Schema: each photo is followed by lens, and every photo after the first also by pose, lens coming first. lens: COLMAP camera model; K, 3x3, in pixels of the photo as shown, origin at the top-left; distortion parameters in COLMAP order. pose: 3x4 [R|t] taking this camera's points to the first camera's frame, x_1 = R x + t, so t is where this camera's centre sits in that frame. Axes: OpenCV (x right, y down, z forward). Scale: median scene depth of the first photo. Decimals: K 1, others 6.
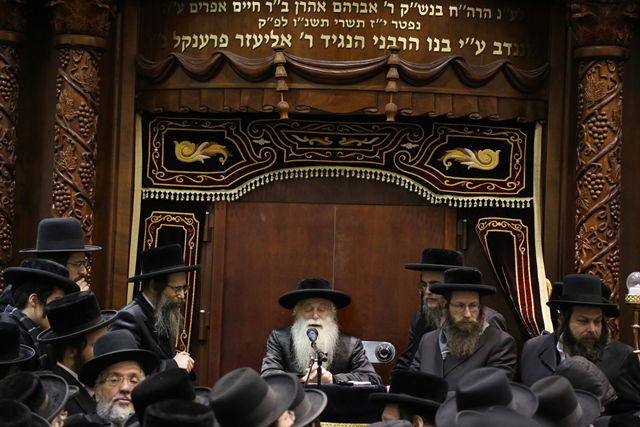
lens RADIAL K [[1841.9, 0, 320.0], [0, 1841.9, 213.5], [0, 0, 1]] dist [0.771805, -0.599421]
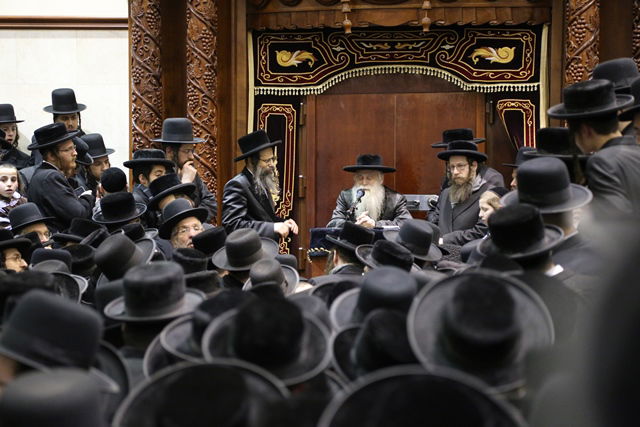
lens RADIAL K [[1841.9, 0, 320.0], [0, 1841.9, 213.5], [0, 0, 1]] dist [0.771805, -0.599421]
pose [[0.984932, -0.027676, -0.170713, 0.183856], [0.043258, 0.995159, 0.088242, -0.039688], [0.167444, -0.094297, 0.981362, -0.338201]]
